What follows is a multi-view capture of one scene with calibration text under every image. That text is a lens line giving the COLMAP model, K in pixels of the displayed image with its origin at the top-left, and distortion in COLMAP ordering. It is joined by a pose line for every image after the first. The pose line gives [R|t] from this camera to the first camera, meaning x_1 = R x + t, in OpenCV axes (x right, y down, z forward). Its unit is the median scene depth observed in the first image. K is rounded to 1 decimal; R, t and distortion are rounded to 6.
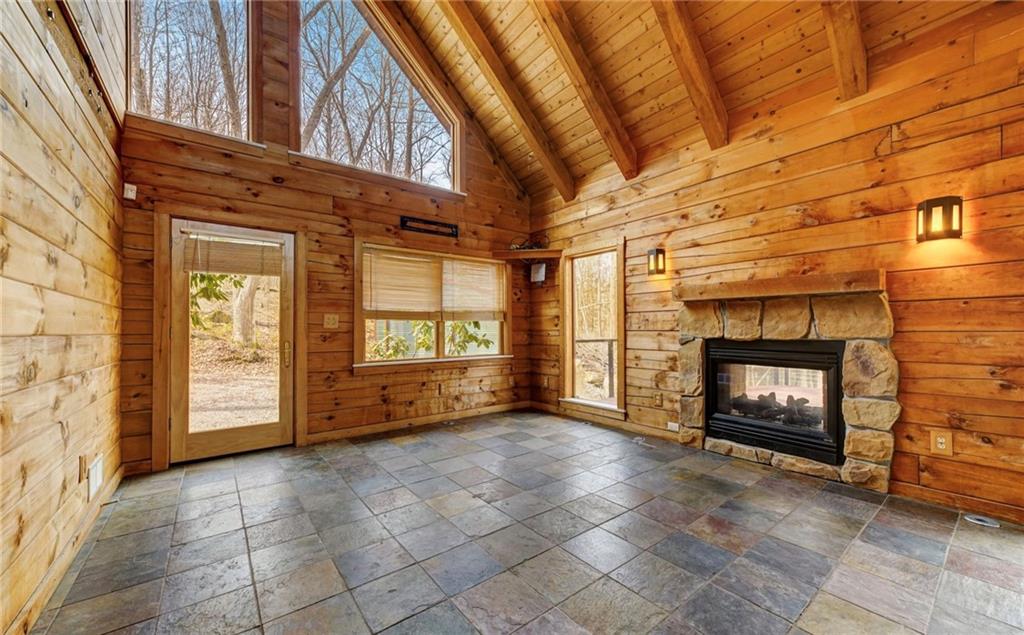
lens RADIAL K [[383.8, 0, 509.1], [0, 383.8, 329.5], [0, 0, 1]] dist [0.000628, 0.000043]
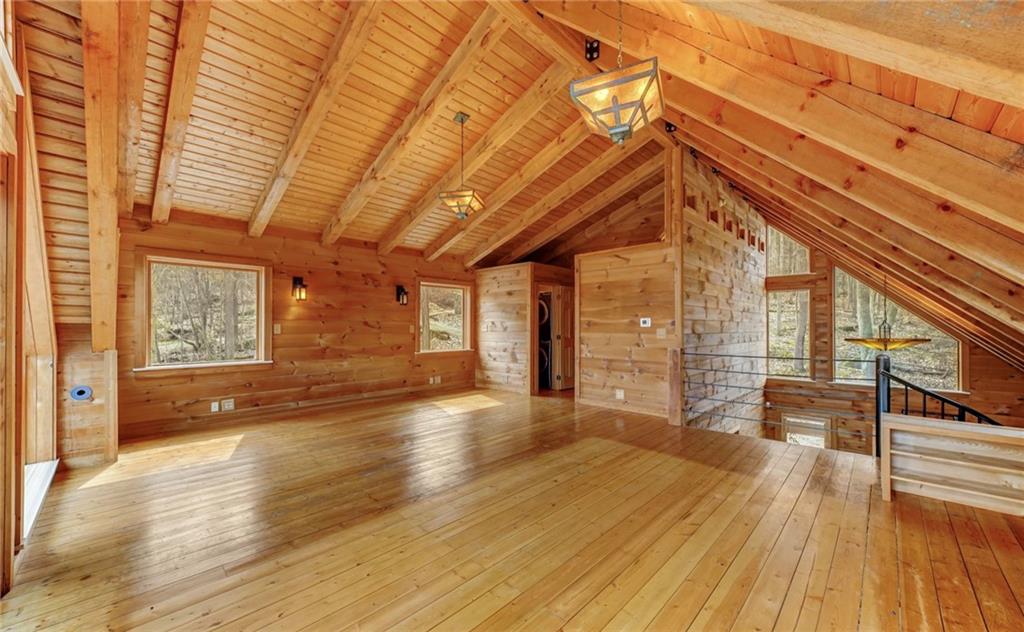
lens RADIAL K [[383.8, 0, 509.1], [0, 383.8, 328.0], [0, 0, 1]] dist [0.000628, 0.000043]
pose [[0.140482, 0.006015, -0.990065, 1.431591], [0.007393, 0.999947, 0.007124, -0.826182], [0.990056, -0.008320, 0.140430, -1.200530]]
